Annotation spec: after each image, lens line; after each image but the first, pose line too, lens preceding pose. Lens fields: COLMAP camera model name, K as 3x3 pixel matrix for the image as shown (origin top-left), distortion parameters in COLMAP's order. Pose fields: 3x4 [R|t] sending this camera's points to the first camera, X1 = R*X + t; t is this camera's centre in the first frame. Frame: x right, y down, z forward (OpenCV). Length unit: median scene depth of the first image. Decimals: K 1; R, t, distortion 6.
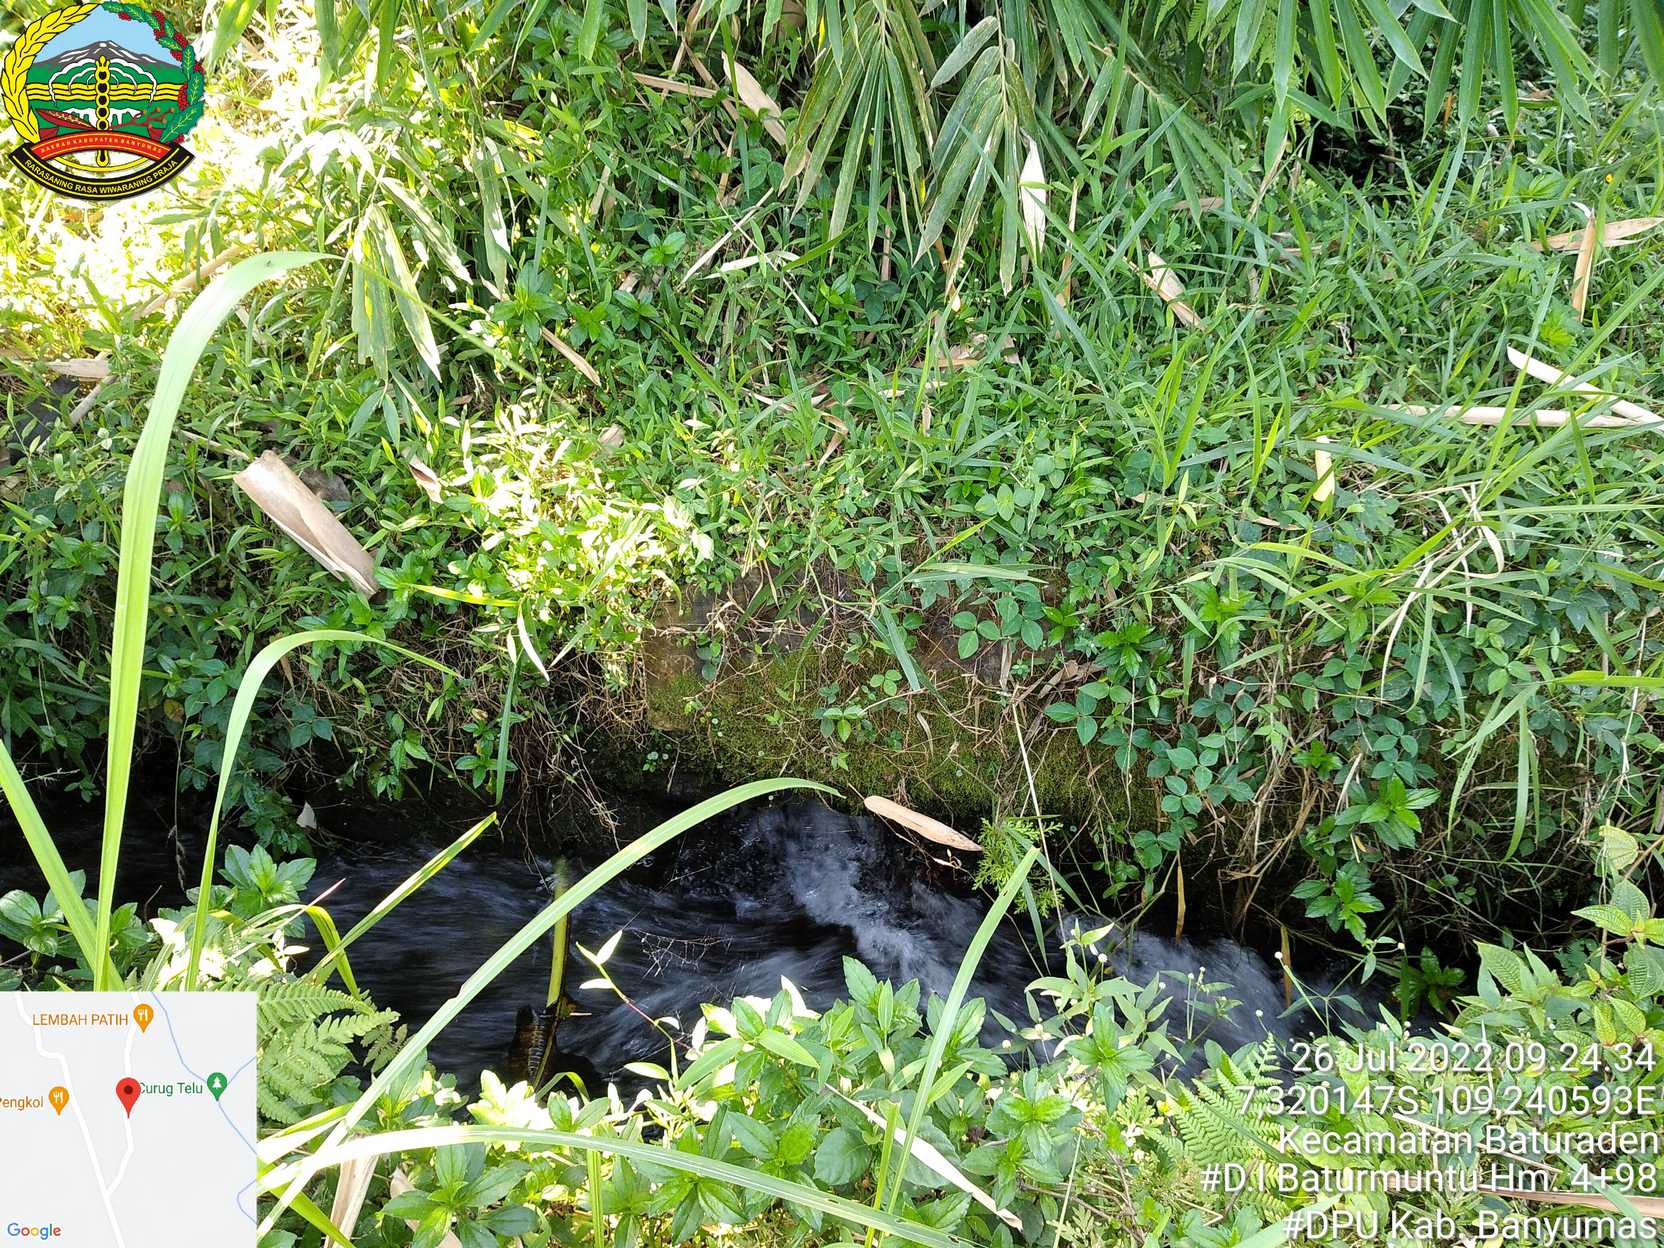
lens RADIAL K [[1377.4, 0, 836.5], [0, 1377.4, 628.3], [0, 0, 1]] dist [0.051618, -0.126894]
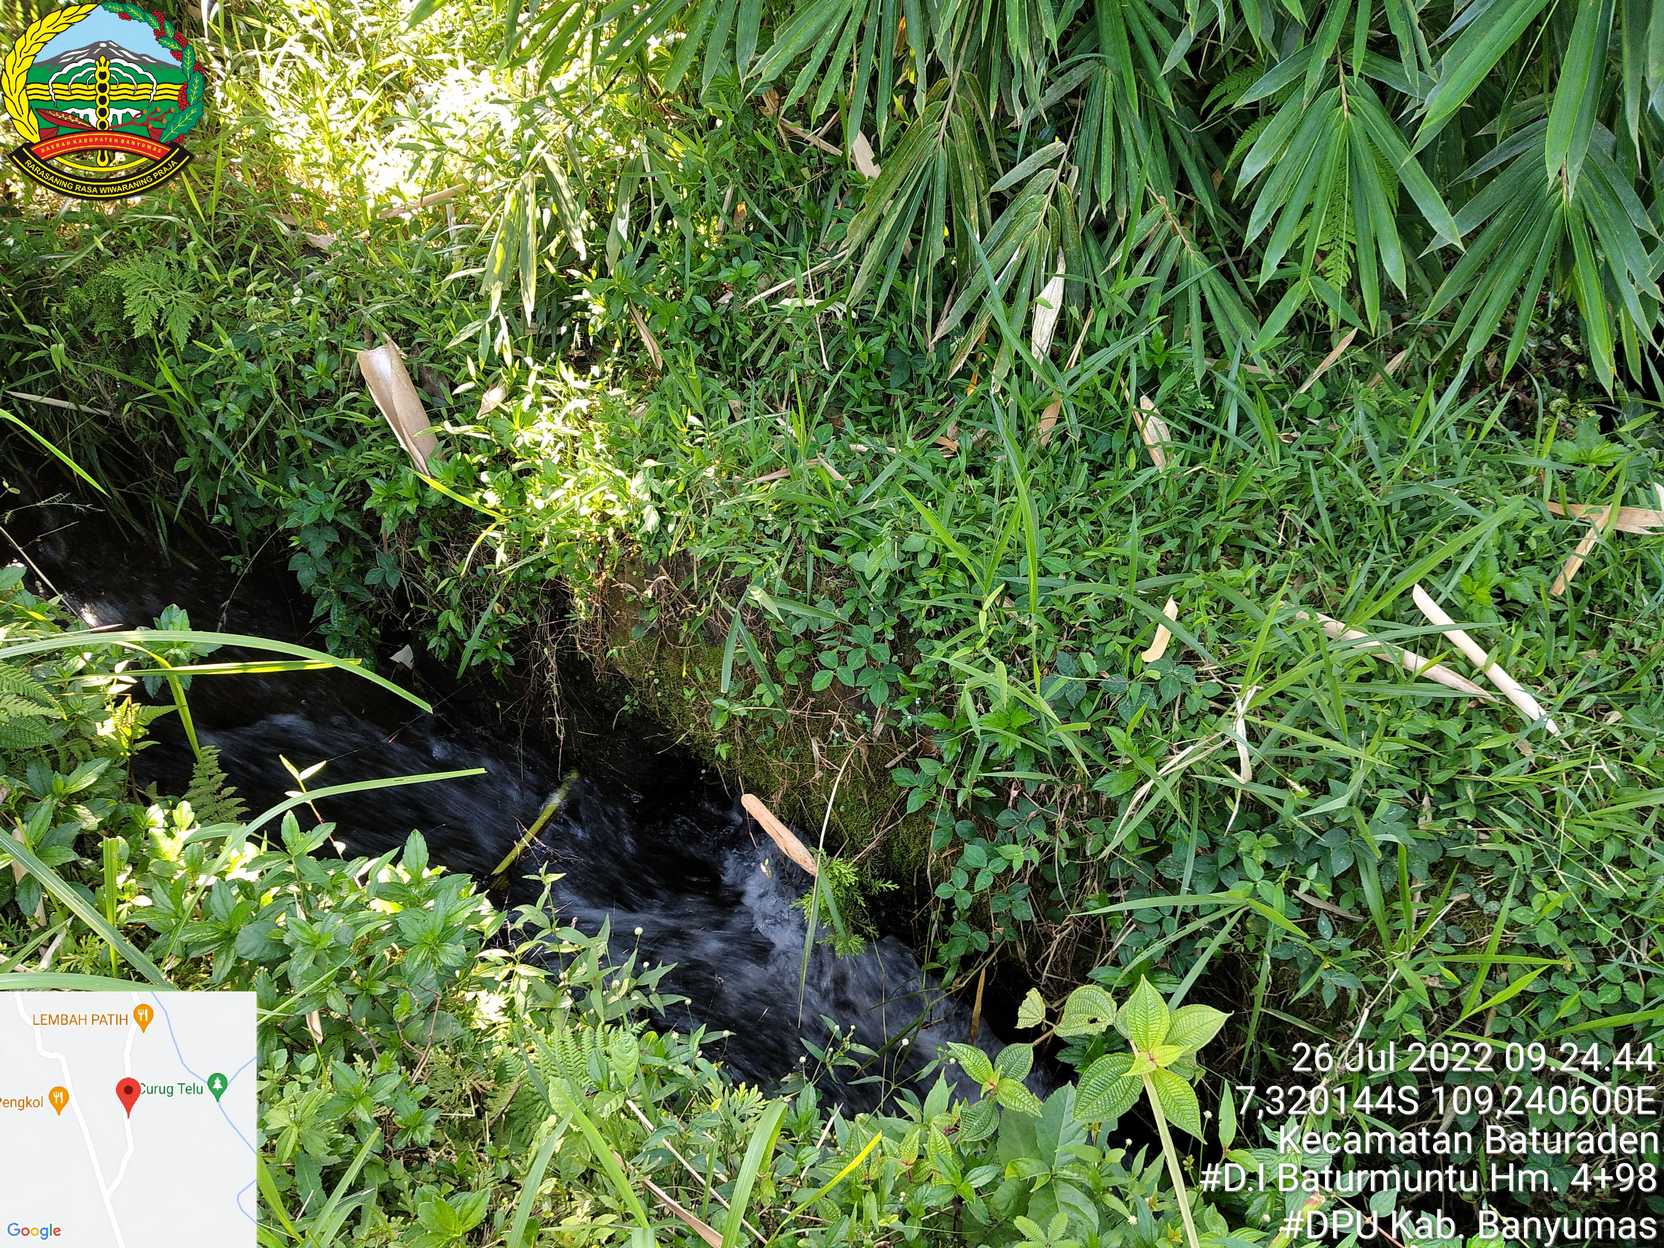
lens RADIAL K [[1377.4, 0, 832.8], [0, 1377.4, 619.8], [0, 0, 1]] dist [0.051618, -0.126894]
pose [[0.892811, 0.332163, -0.304231, 0.393631], [-0.344367, 0.938726, 0.014315, -0.048616], [0.290345, 0.091987, 0.952491, -0.034714]]
